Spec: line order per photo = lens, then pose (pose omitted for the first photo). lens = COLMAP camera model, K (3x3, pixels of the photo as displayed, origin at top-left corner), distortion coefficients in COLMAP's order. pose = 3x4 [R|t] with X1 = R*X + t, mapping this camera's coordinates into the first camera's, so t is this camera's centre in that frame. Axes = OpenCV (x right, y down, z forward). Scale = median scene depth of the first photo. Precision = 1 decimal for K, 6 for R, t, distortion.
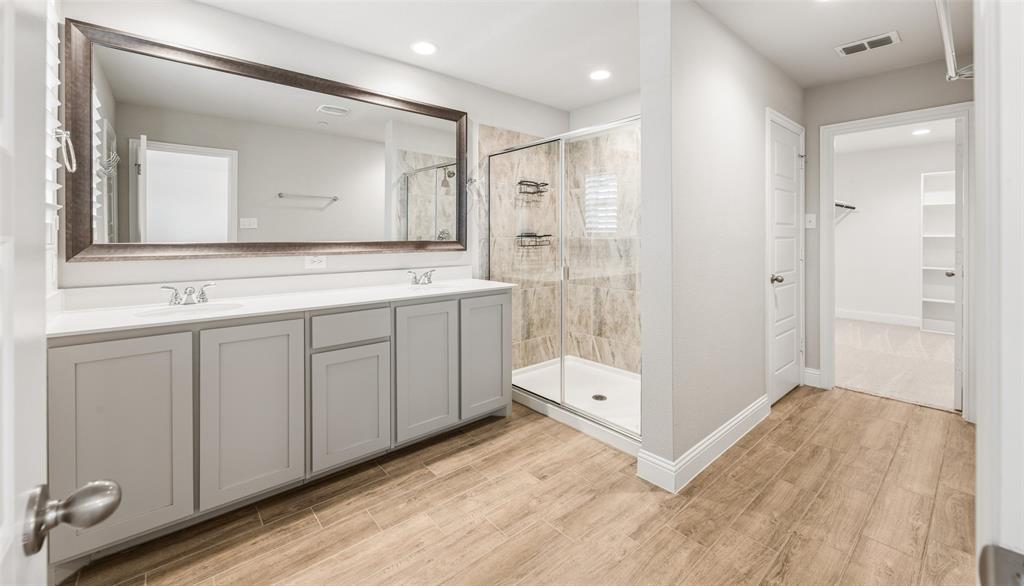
lens RADIAL K [[407.9, 0, 512.2], [0, 407.9, 239.0], [0, 0, 1]] dist [0.000753, 0.000105]
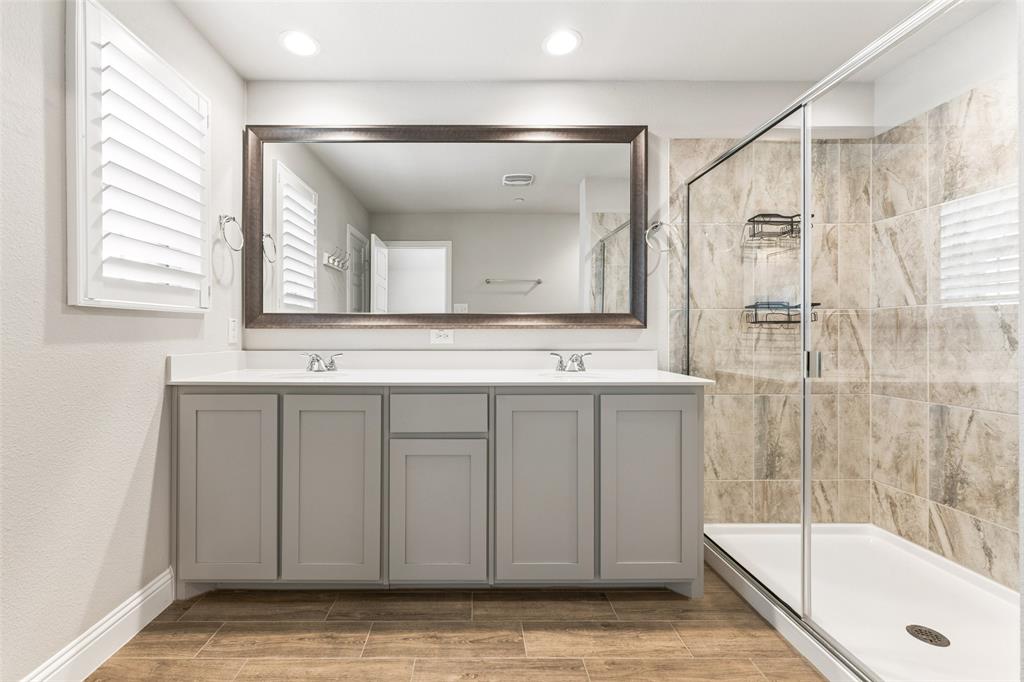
lens RADIAL K [[422.8, 0, 476.6], [0, 422.8, 335.0], [0, 0, 1]] dist [-0.000535, 0.000109]
pose [[0.760819, 0.001093, -0.648963, 0.125583], [-0.004705, 0.999982, -0.003831, 0.042450], [0.648947, 0.005968, 0.760810, 0.268511]]
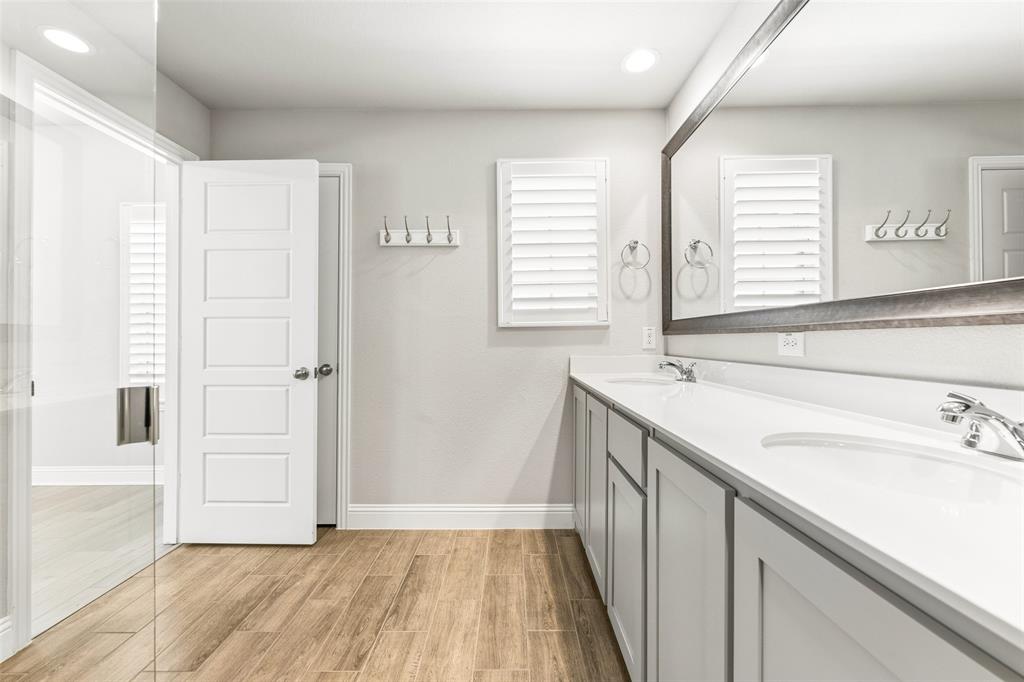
lens RADIAL K [[414.3, 0, 512.0], [0, 414.3, 341.0], [0, 0, 1]] dist [-0.000778, -0.000110]
pose [[-0.656705, 0.001674, -0.754146, 0.123483], [0.001612, 0.999998, 0.000816, 0.039560], [0.754146, -0.000680, -0.656707, 0.814706]]
